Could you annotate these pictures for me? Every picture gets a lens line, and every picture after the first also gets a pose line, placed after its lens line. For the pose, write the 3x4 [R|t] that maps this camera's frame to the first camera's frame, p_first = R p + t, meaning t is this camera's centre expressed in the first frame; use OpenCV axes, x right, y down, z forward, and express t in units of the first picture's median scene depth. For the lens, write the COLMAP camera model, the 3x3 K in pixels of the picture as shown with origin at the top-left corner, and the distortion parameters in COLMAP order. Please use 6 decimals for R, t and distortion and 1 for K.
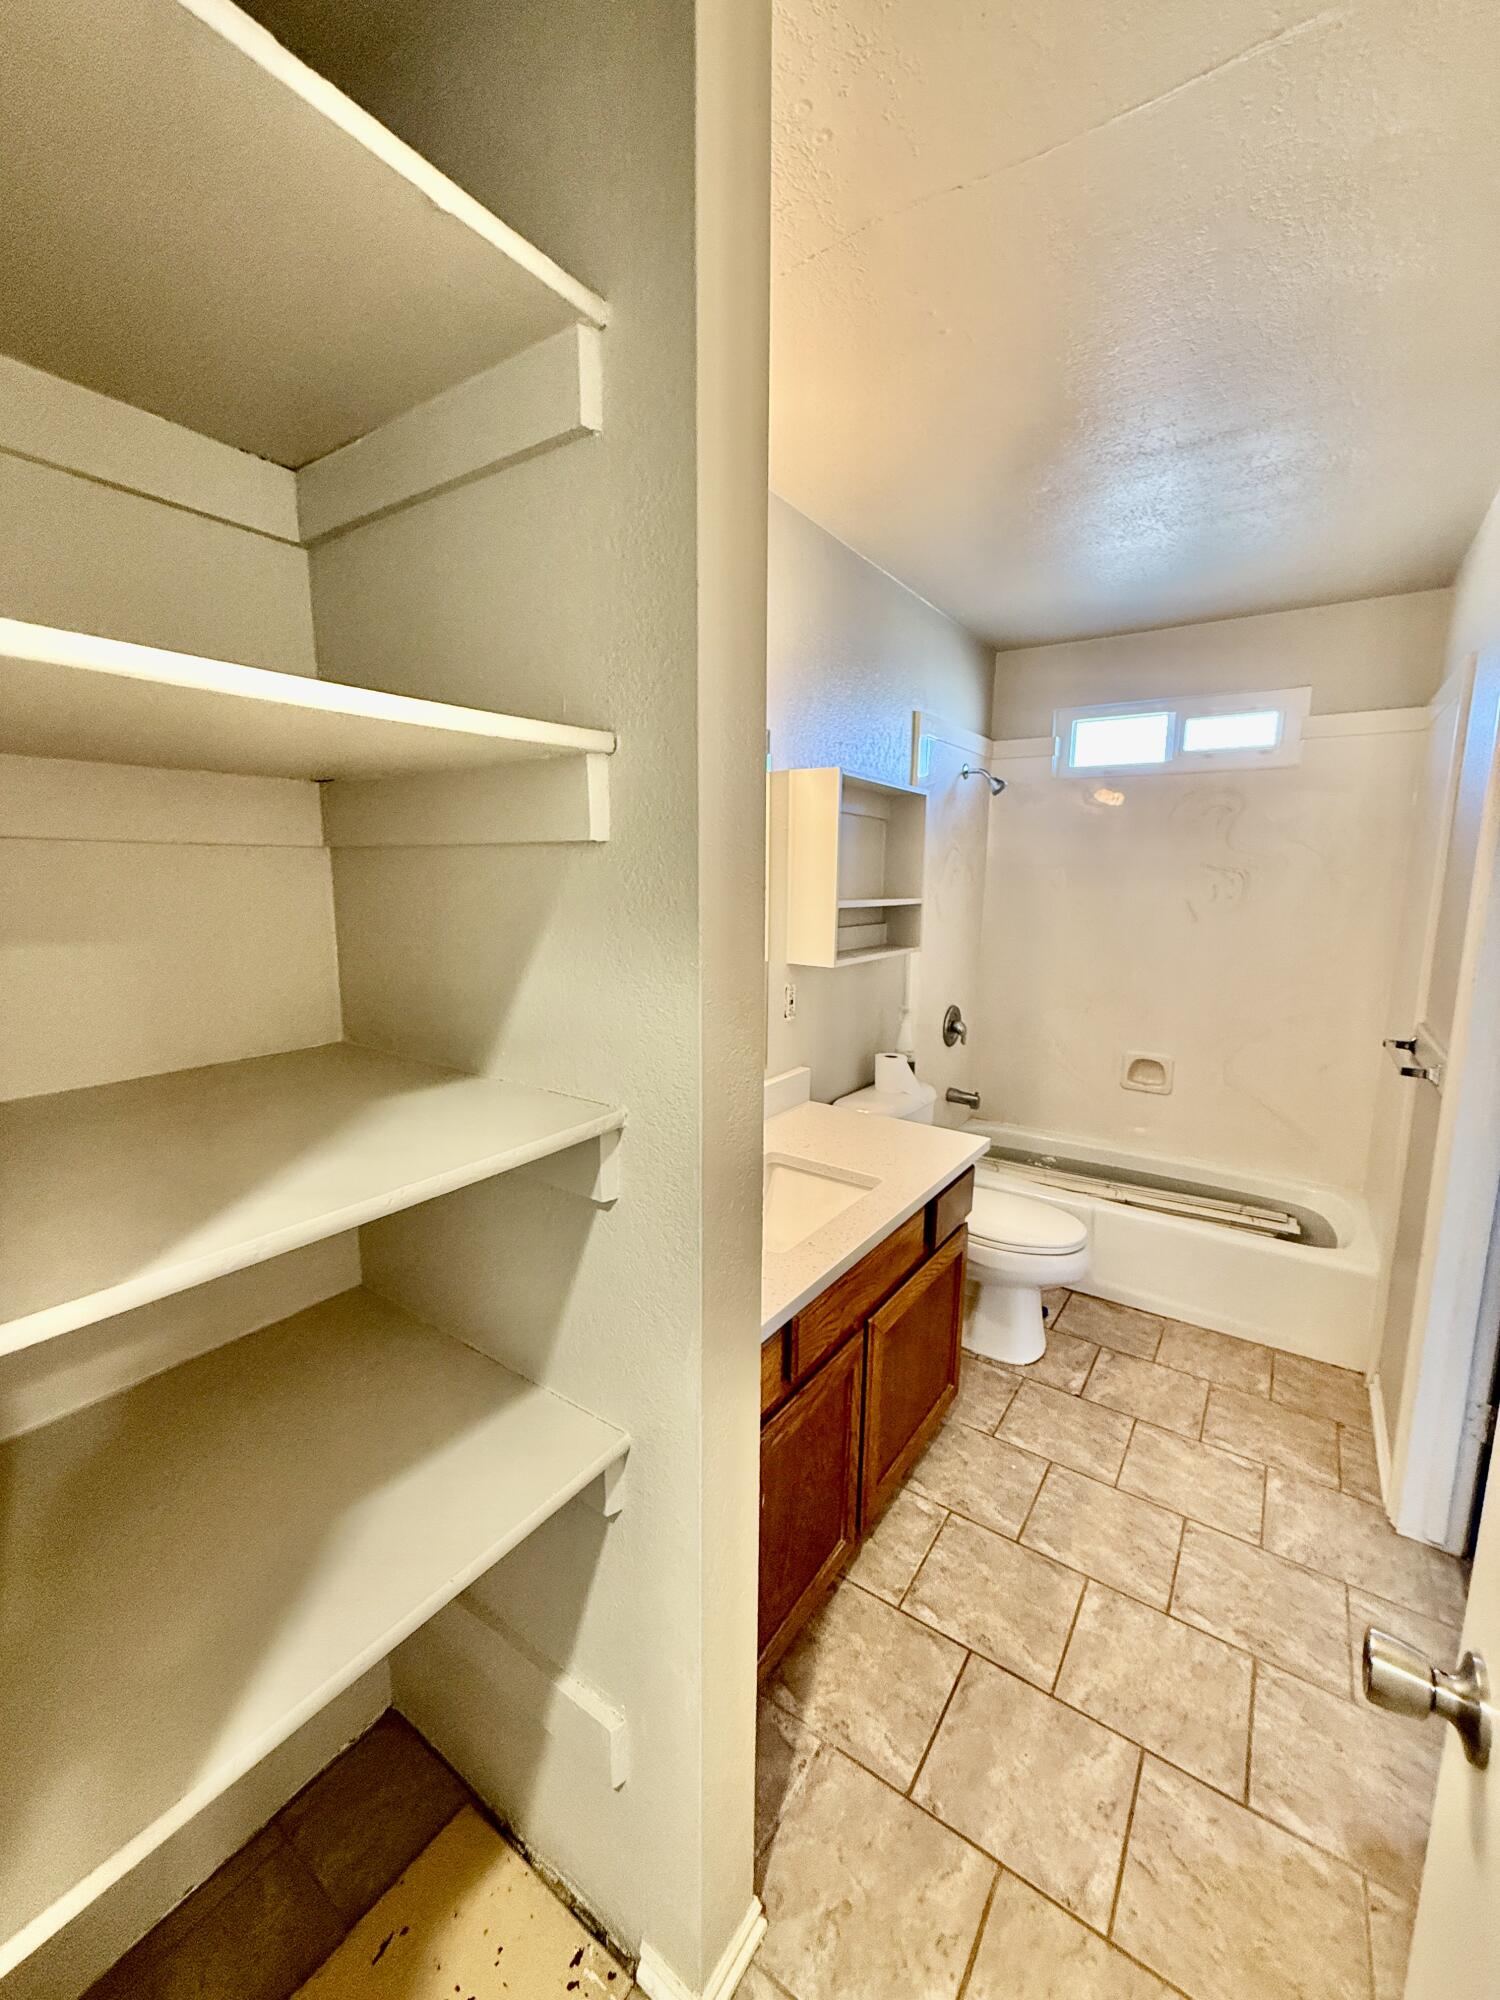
lens RADIAL K [[800.6, 0, 752.4], [0, 800.6, 995.2], [0, 0, 1]] dist [0.001974, -0.000113]
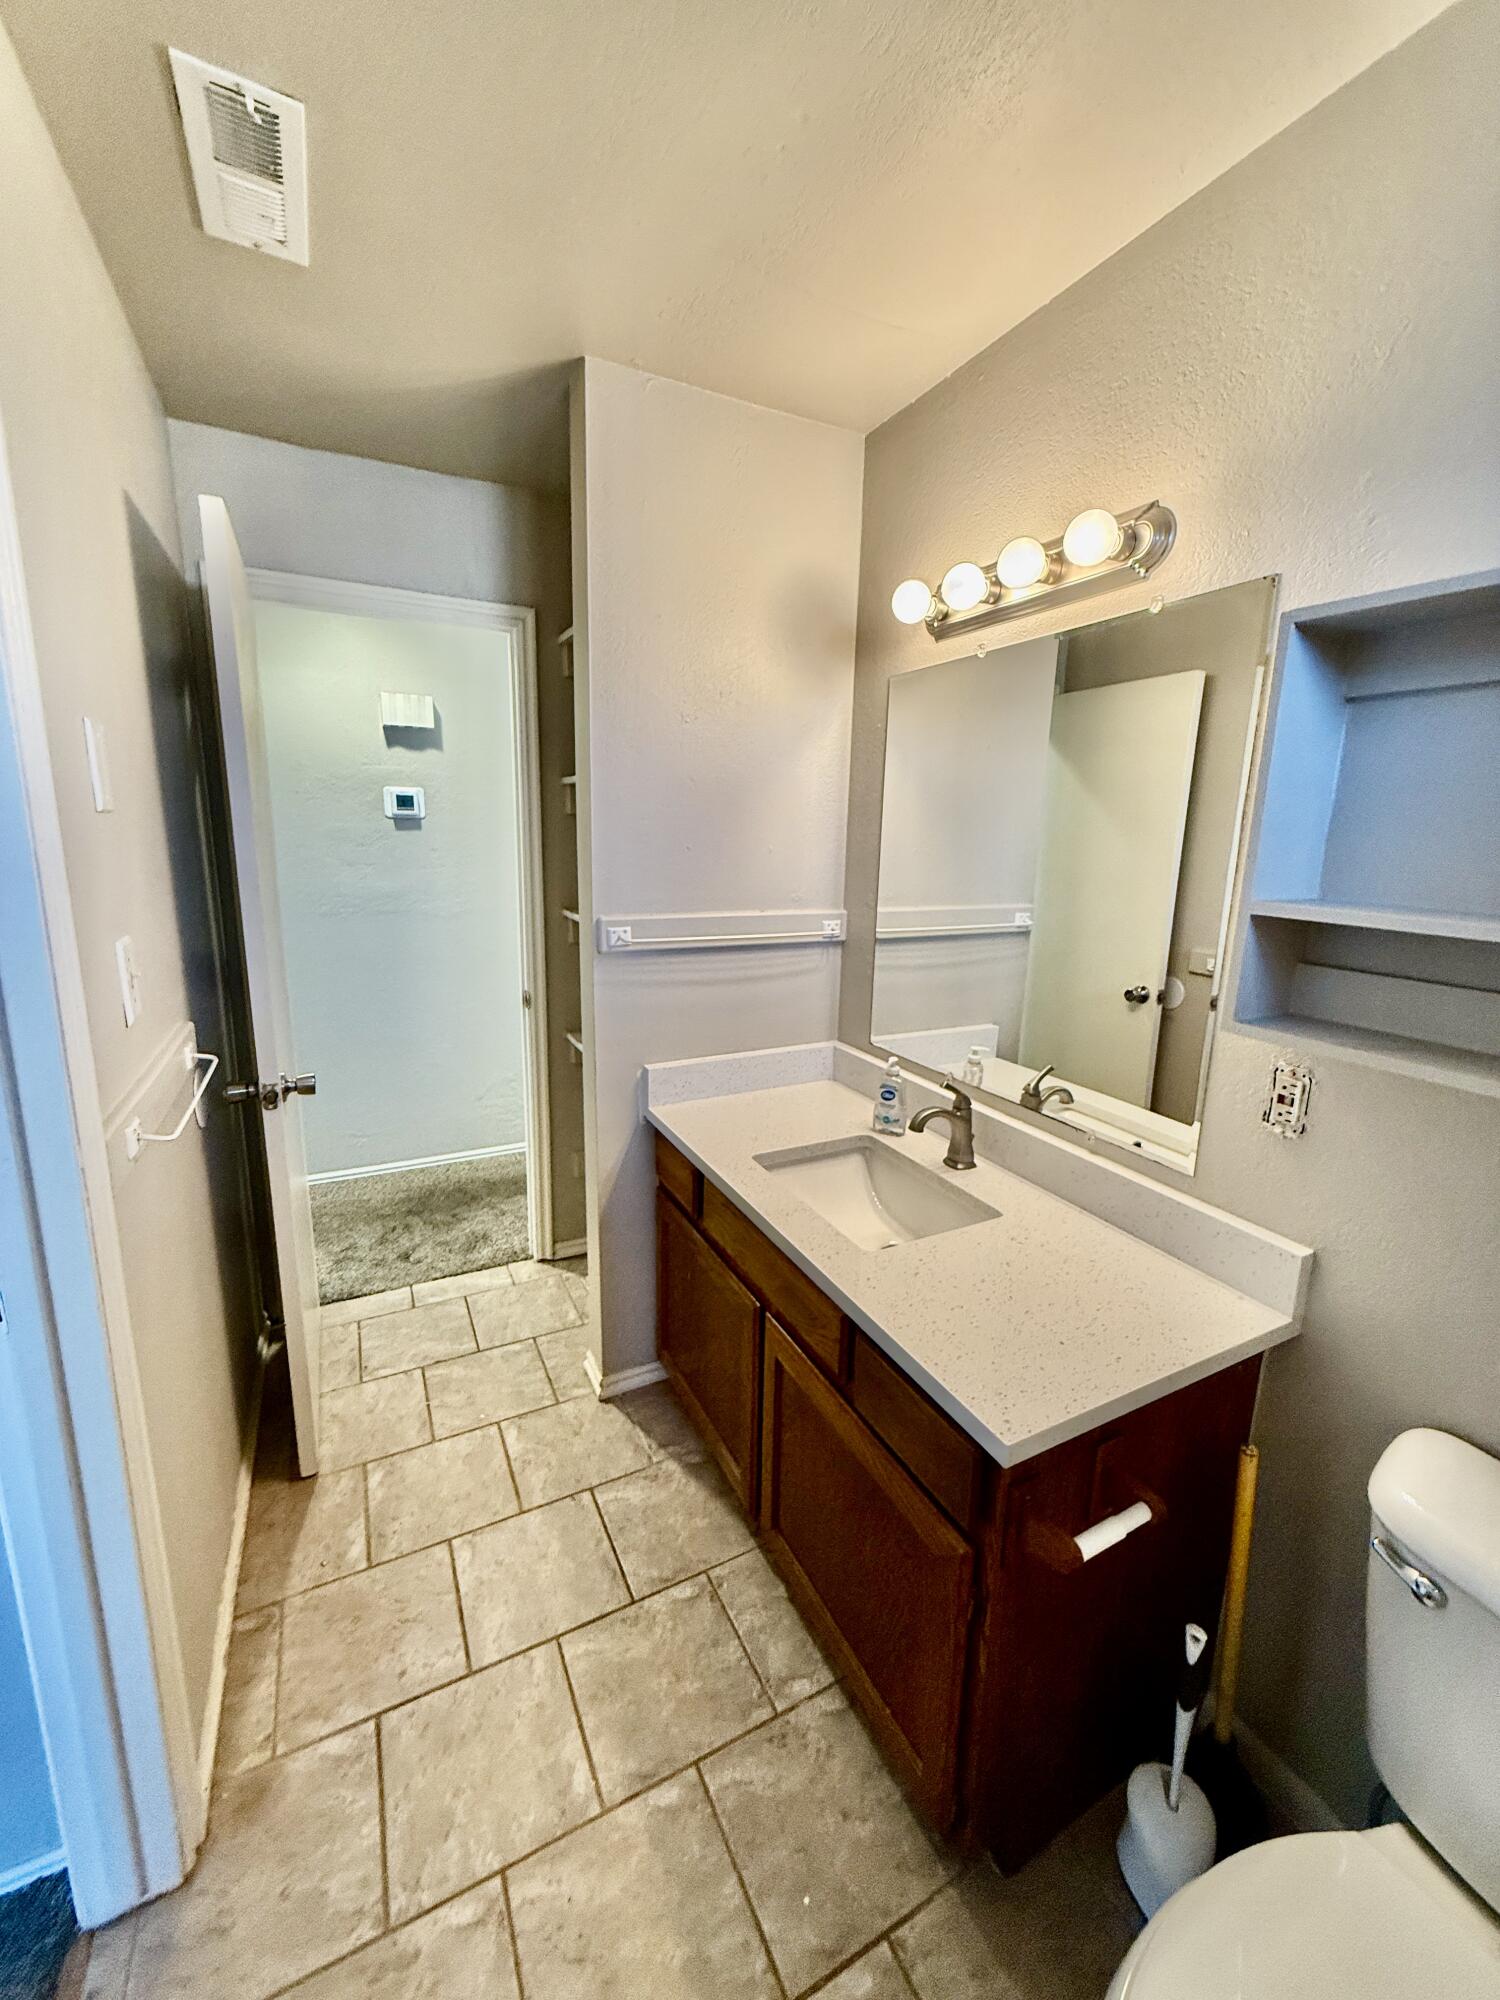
lens RADIAL K [[800.6, 0, 752.0], [0, 800.6, 996.3], [0, 0, 1]] dist [0.001974, -0.000113]
pose [[-0.479849, 0.159716, -0.862691, 0.869504], [-0.161855, 0.950298, 0.265963, -0.183827], [0.862292, 0.267253, -0.430148, 1.243565]]
